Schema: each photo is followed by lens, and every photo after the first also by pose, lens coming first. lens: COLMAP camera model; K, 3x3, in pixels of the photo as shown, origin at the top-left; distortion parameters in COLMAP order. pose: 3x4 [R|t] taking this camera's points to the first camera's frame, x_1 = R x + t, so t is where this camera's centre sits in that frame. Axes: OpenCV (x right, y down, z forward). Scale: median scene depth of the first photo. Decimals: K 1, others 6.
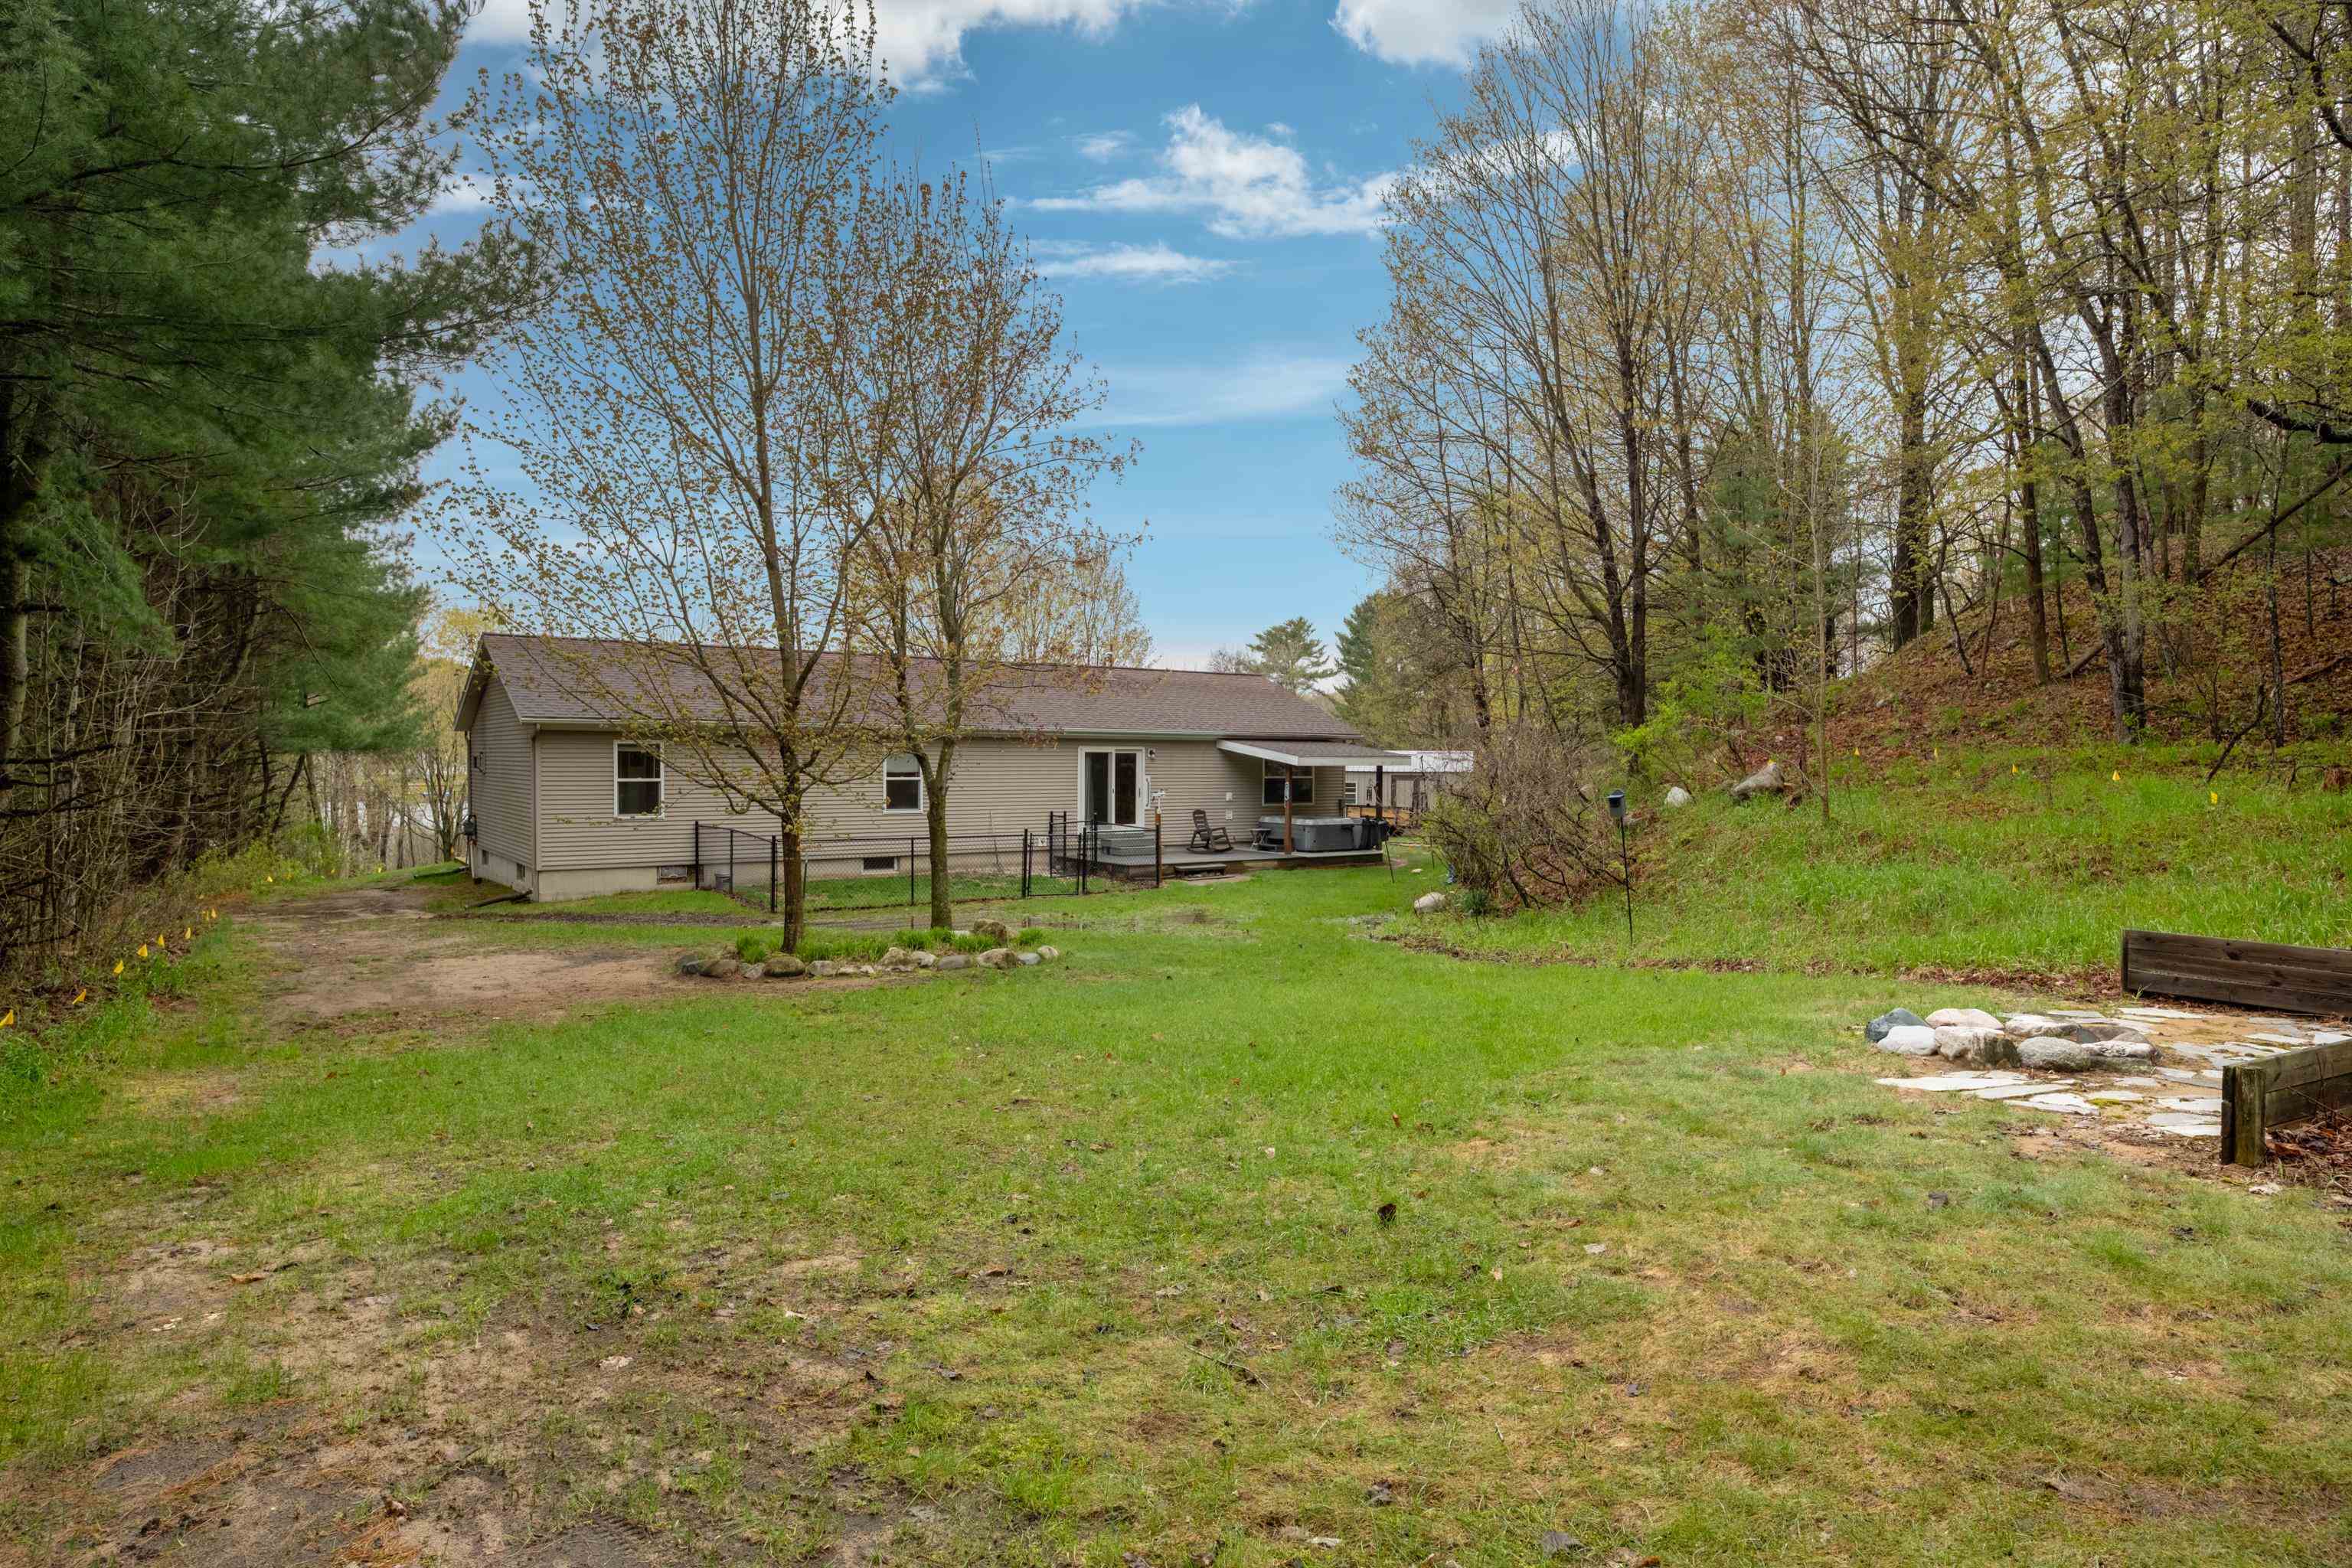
lens RADIAL K [[1321.8, 0, 1177.9], [0, 1321.8, 830.0], [0, 0, 1]] dist [0.003076, 0.000664]
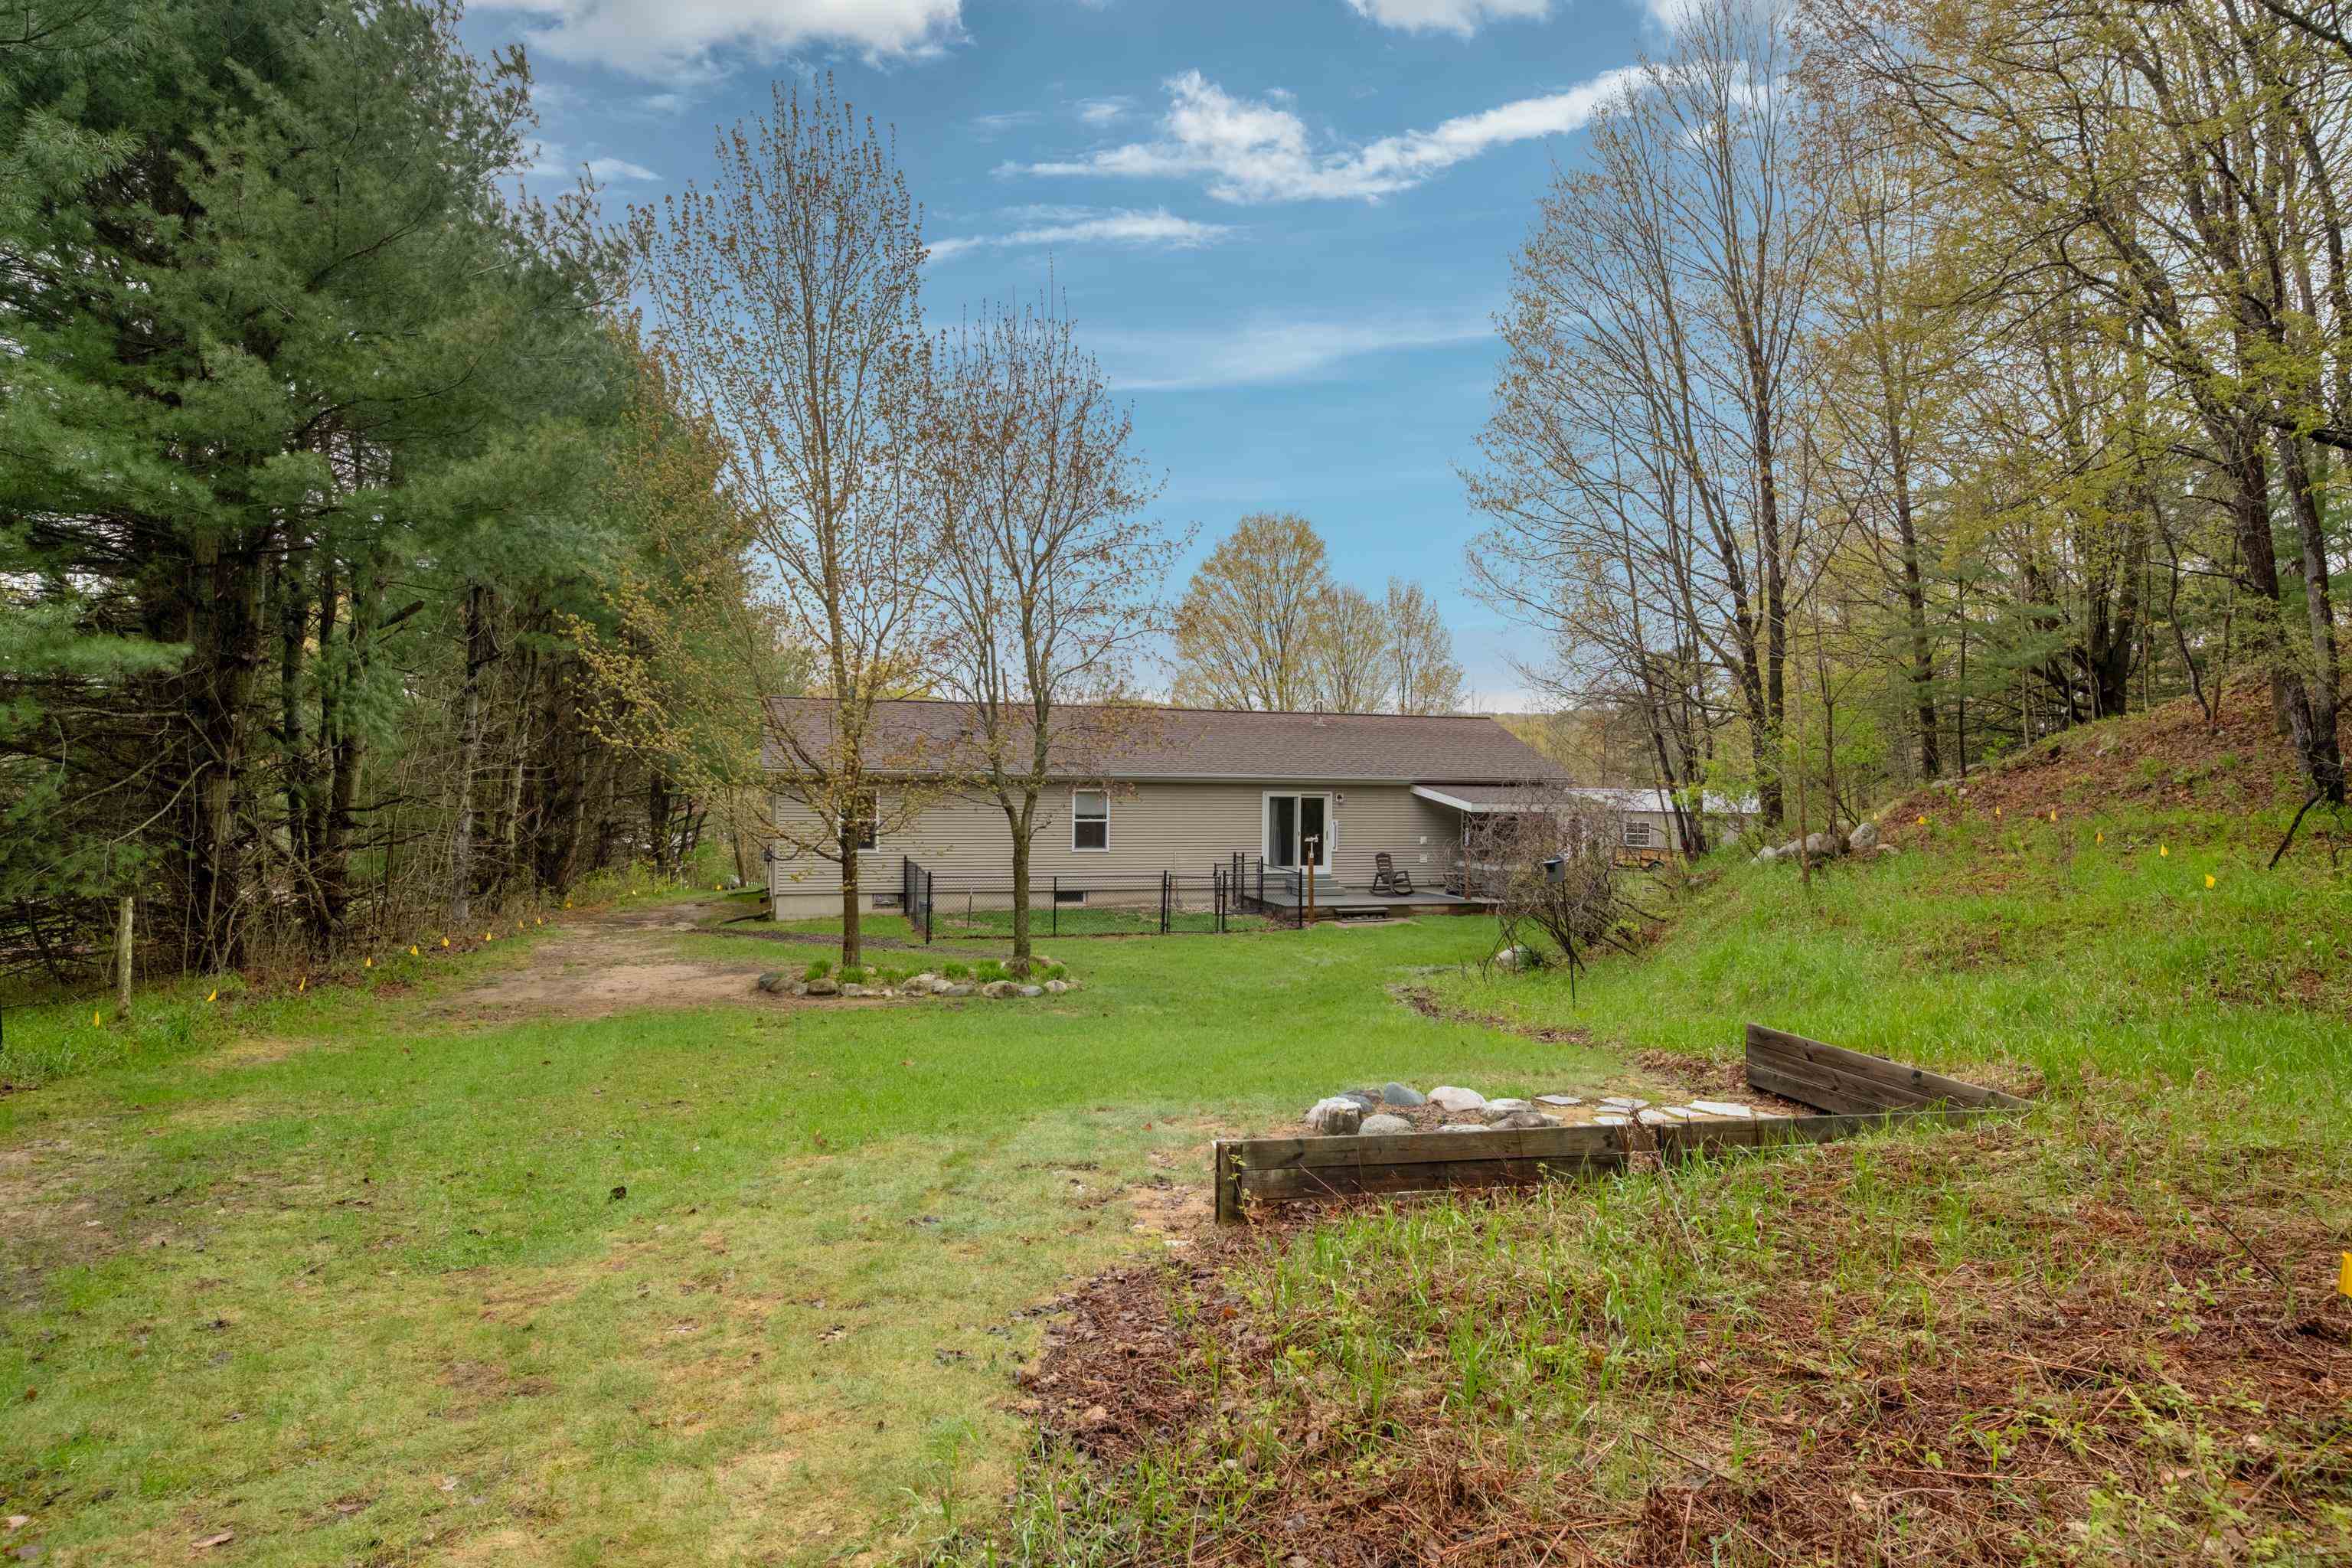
lens RADIAL K [[1313.7, 0, 1176.0], [0, 1313.7, 784.0], [0, 0, 1]] dist [0.003007, 0.001204]
pose [[0.949697, 0.005227, -0.313126, 0.189009], [-0.022275, 0.998456, -0.050894, -0.013813], [0.312376, 0.055309, 0.948347, -0.025945]]
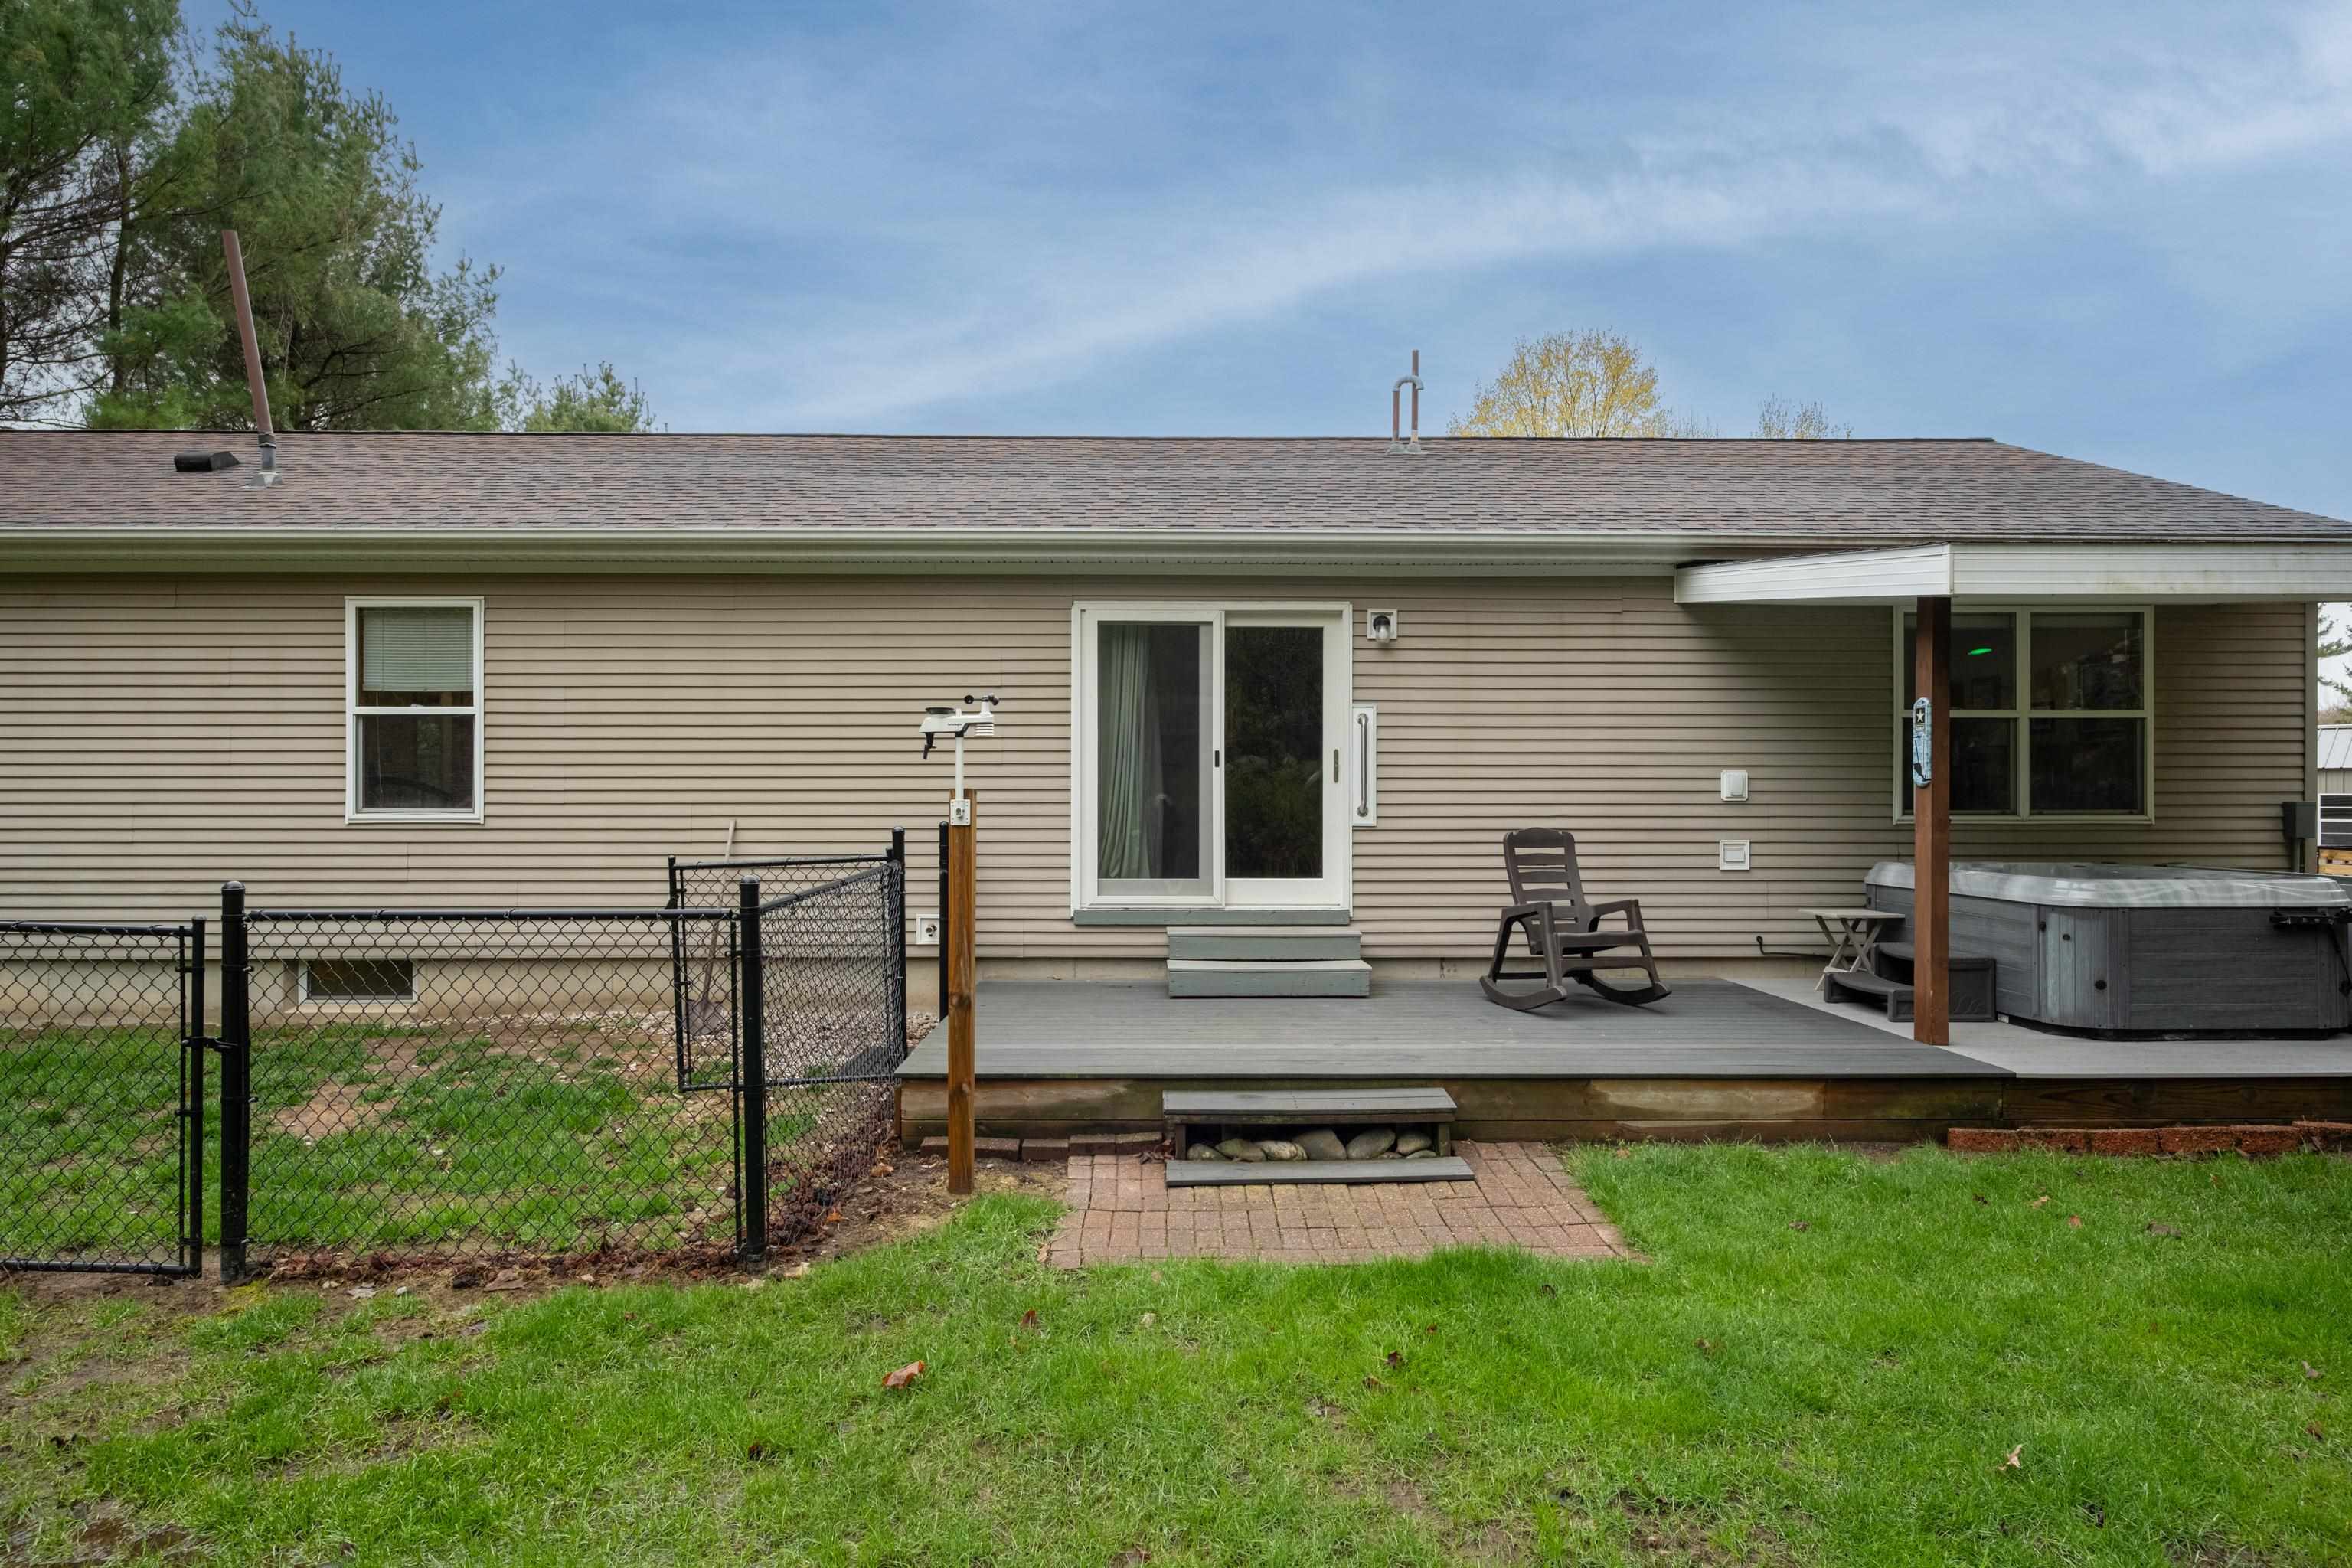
lens RADIAL K [[1333.9, 0, 1159.7], [0, 1333.9, 834.2], [0, 0, 1]] dist [0.004694, 0.000321]
pose [[0.818549, 0.006911, -0.574396, 0.106710], [-0.025638, 0.999371, -0.024512, -0.006242], [0.573865, 0.034790, 0.818211, 0.773412]]
